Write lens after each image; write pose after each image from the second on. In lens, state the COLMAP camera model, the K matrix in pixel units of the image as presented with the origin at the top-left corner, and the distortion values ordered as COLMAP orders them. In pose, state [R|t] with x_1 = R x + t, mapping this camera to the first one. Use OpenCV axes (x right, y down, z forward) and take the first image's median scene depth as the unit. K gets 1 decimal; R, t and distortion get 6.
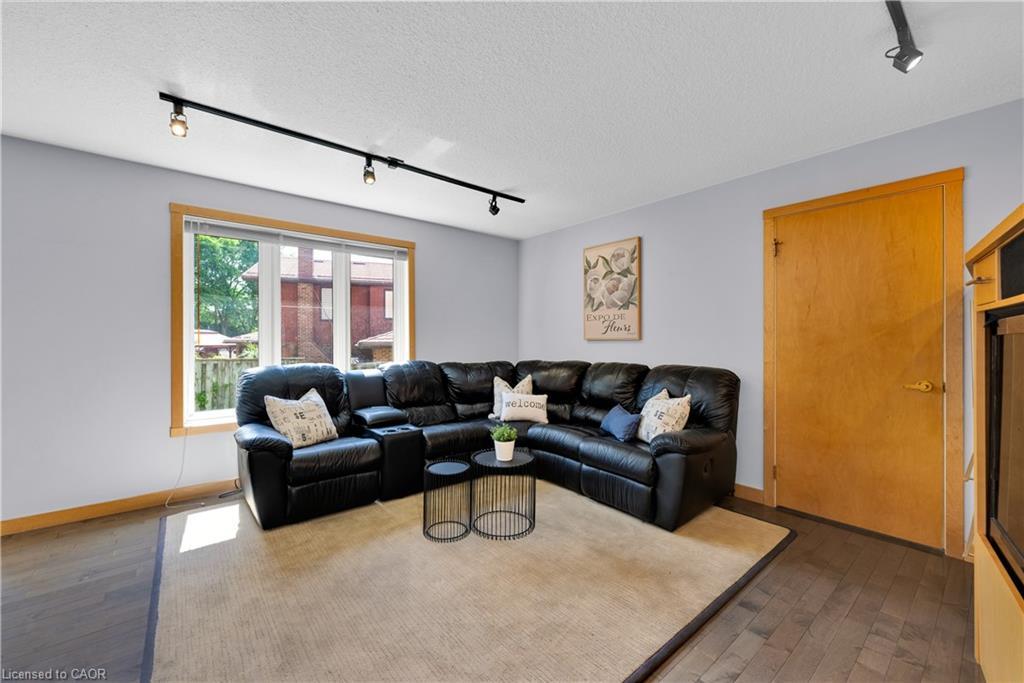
lens RADIAL K [[406.0, 0, 513.9], [0, 406.0, 341.1], [0, 0, 1]] dist [-0.000892, -0.000222]
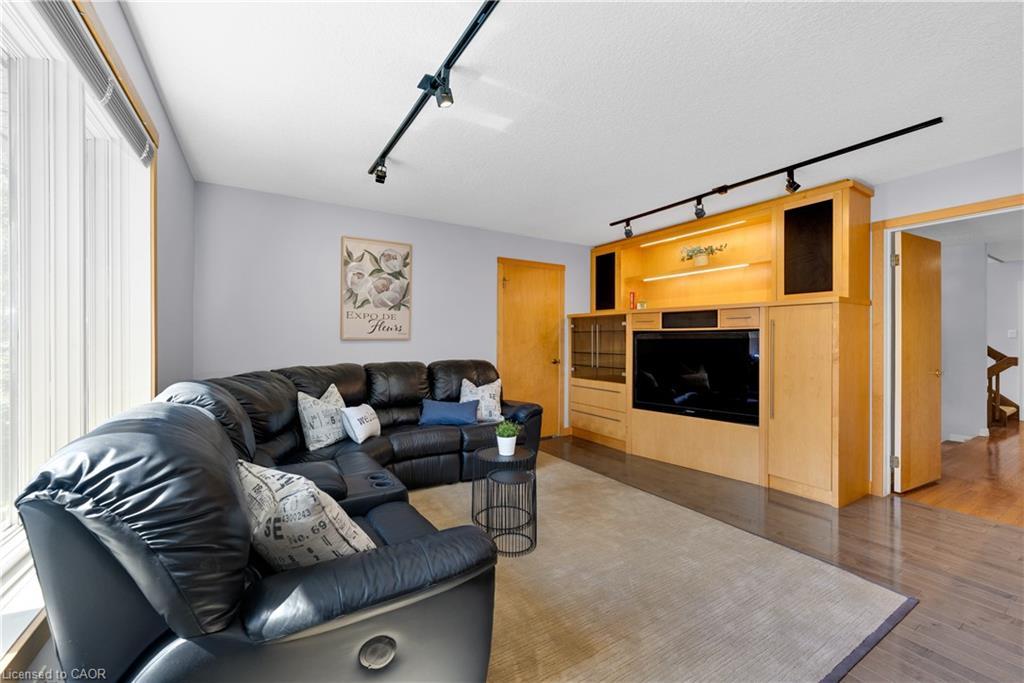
lens RADIAL K [[406.0, 0, 509.3], [0, 406.0, 339.8], [0, 0, 1]] dist [-0.000892, -0.000222]
pose [[0.140144, -0.000615, 0.990131, -0.715339], [-0.001059, 0.999999, 0.000772, -0.003852], [-0.990131, -0.001157, 0.140143, 0.570204]]
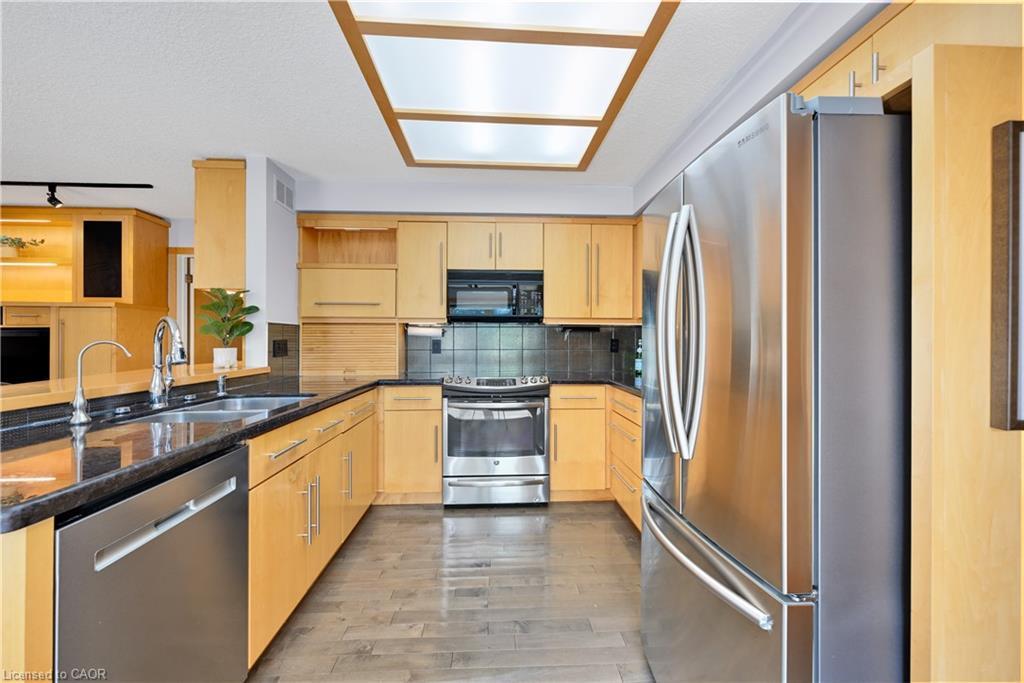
lens RADIAL K [[406.0, 0, 510.8], [0, 406.0, 339.7], [0, 0, 1]] dist [-0.000892, -0.000222]
pose [[-0.801257, -0.000709, 0.598320, -1.157623], [-0.000521, 1.000000, 0.000487, -0.000956], [-0.598320, 0.000078, -0.801257, 0.266229]]
